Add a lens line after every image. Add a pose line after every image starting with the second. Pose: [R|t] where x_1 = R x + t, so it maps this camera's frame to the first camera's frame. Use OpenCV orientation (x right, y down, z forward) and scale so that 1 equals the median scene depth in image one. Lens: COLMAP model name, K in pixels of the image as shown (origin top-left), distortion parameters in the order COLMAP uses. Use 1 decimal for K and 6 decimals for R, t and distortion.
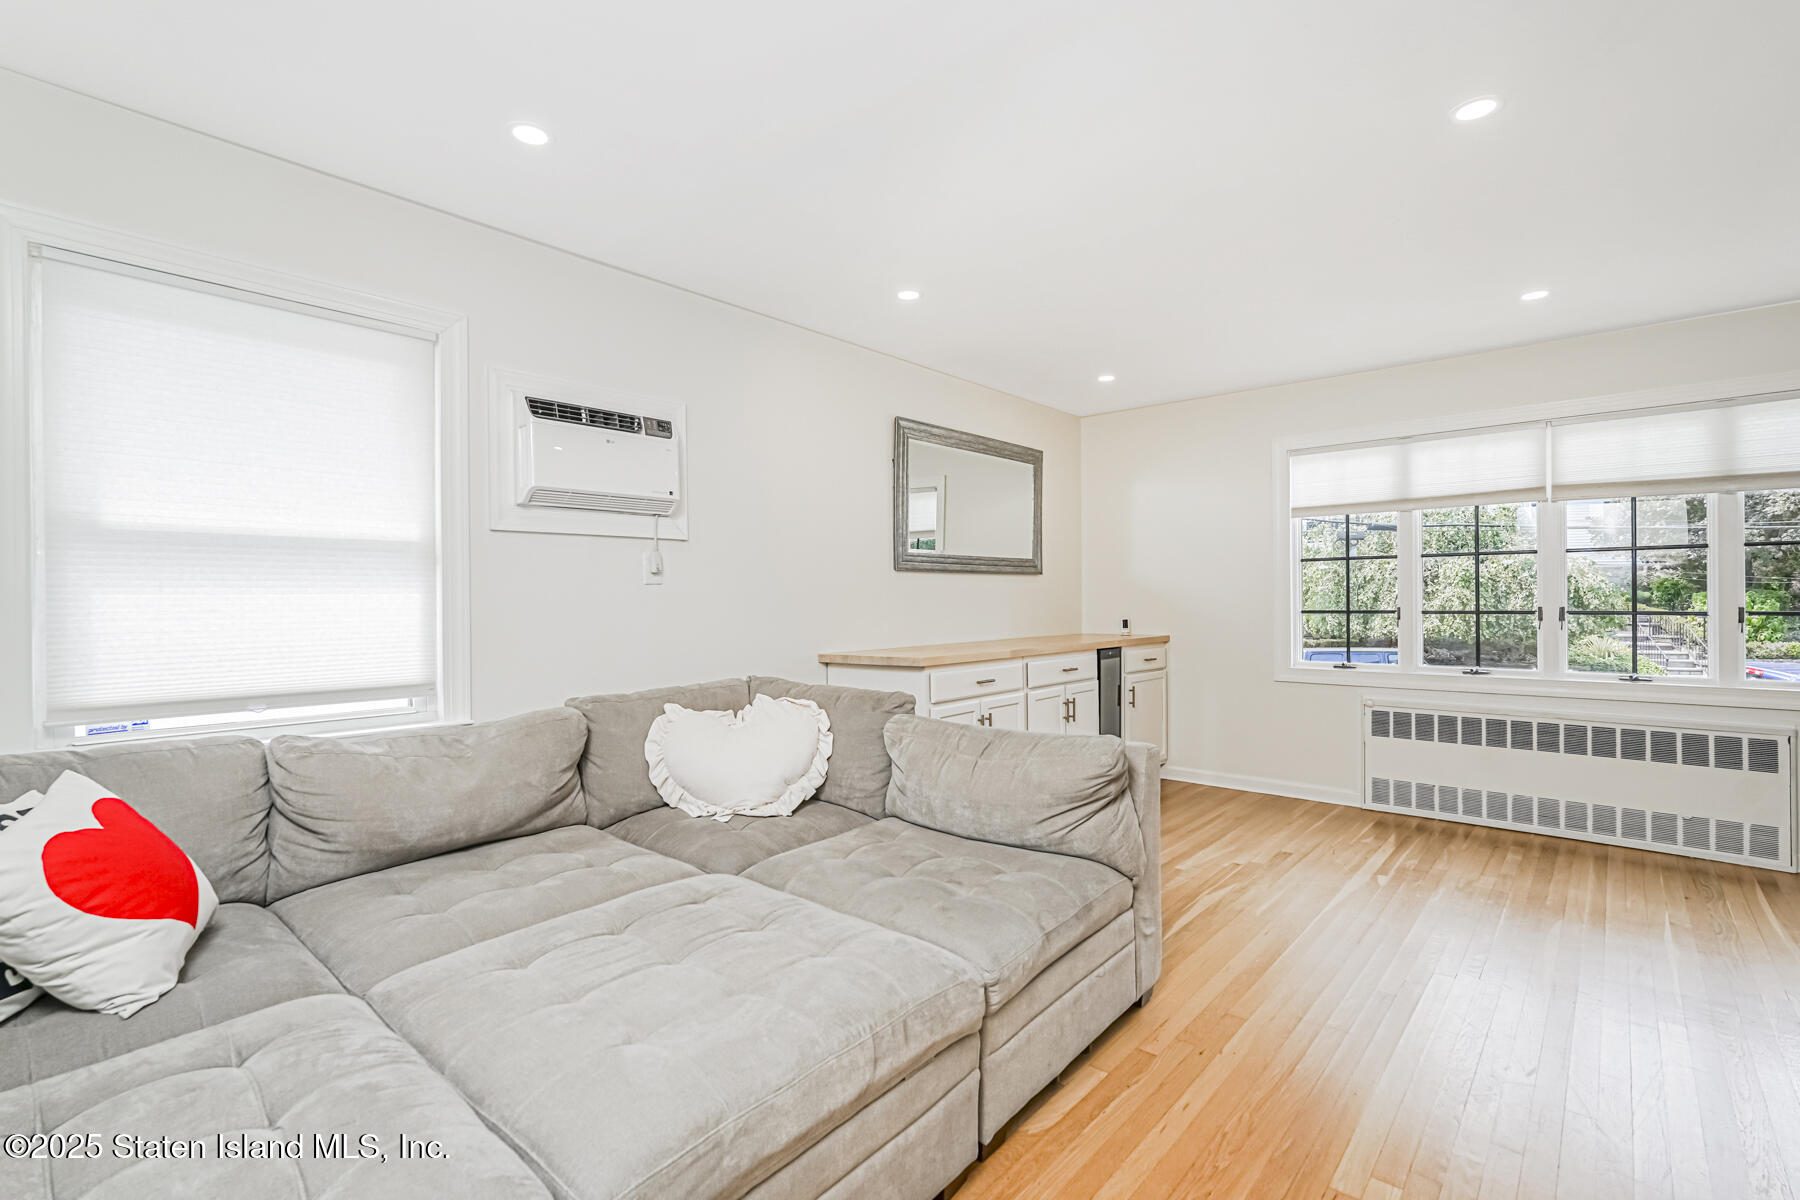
lens RADIAL K [[816.3, 0, 902.7], [0, 816.3, 598.9], [0, 0, 1]] dist [-0.017080, 0.009651]
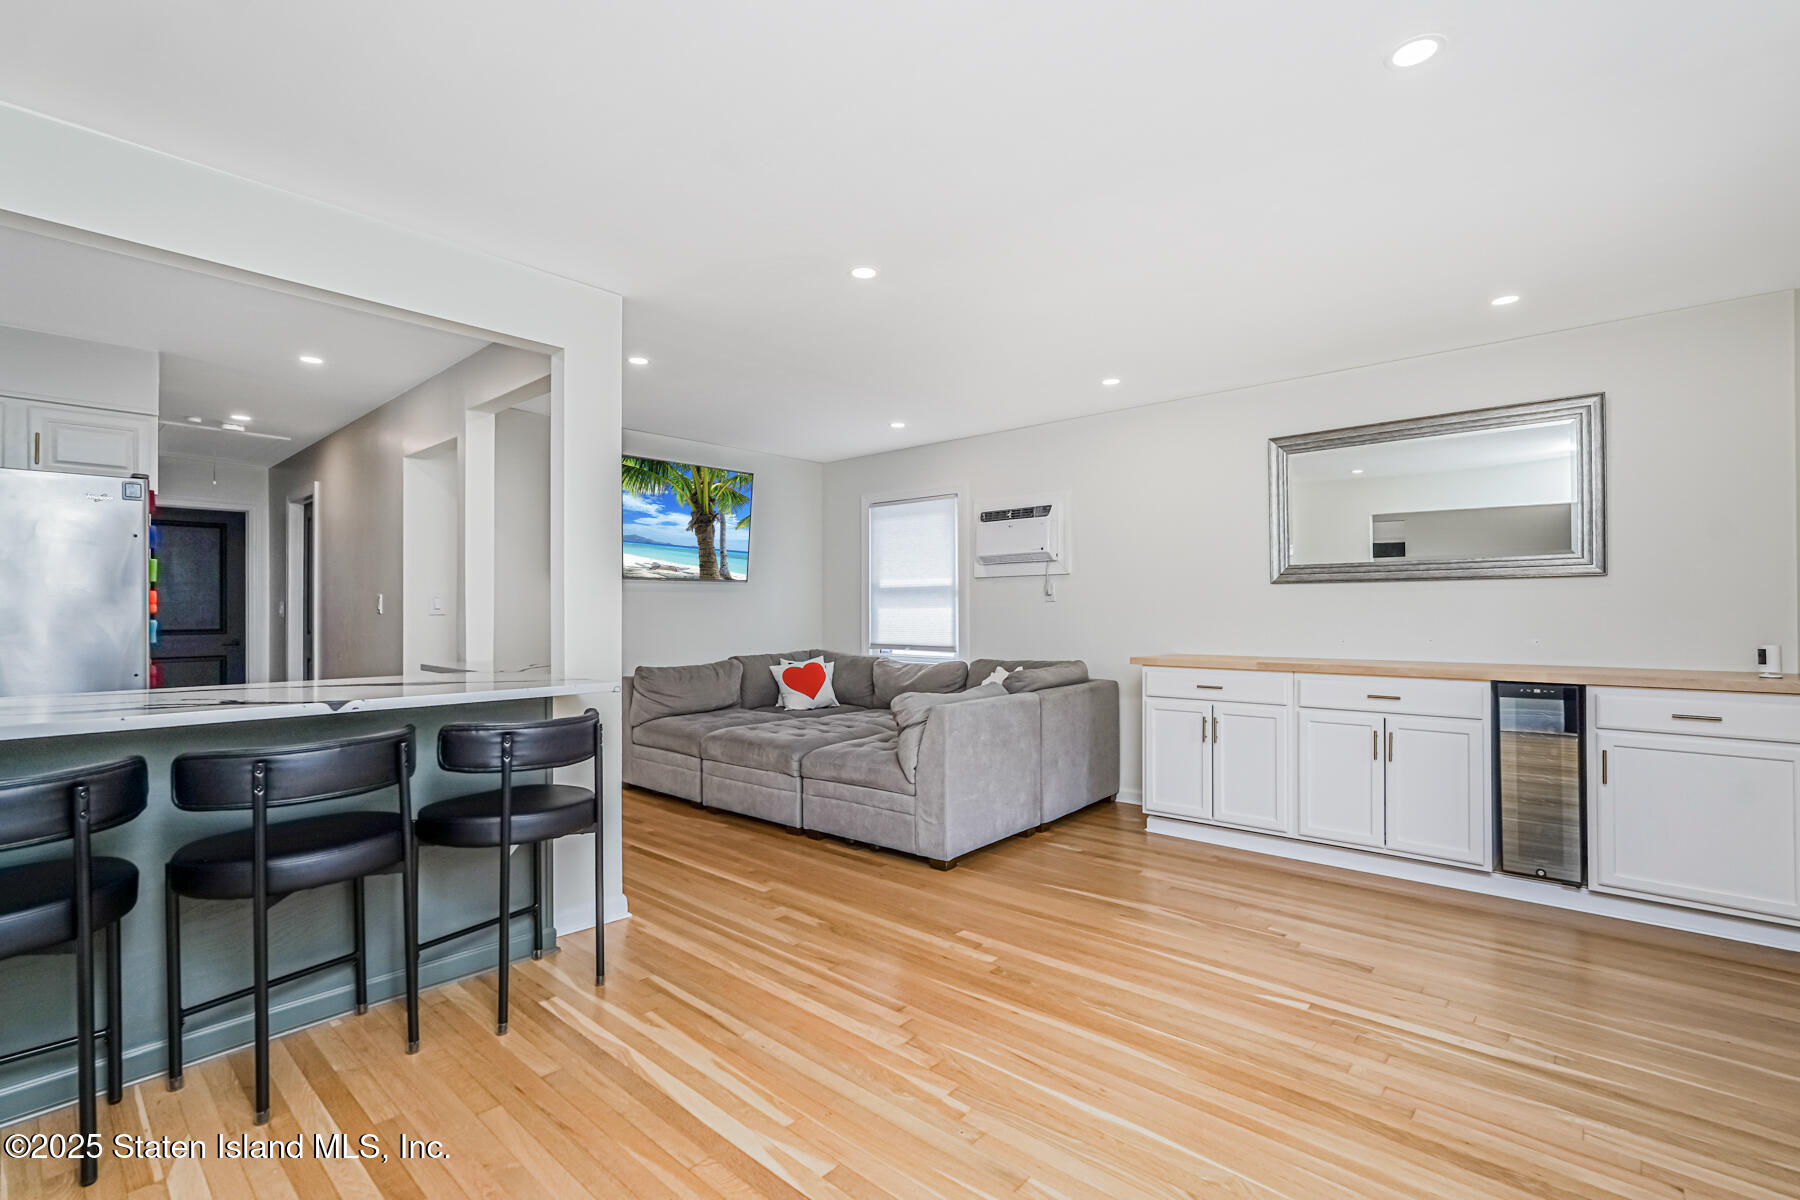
lens RADIAL K [[816.3, 0, 903.1], [0, 816.3, 604.1], [0, 0, 1]] dist [-0.017080, 0.009651]
pose [[-0.007115, -0.002537, -0.999971, 1.132563], [0.004339, 0.999987, -0.002568, -0.008098], [0.999965, -0.004357, -0.007104, 0.569044]]
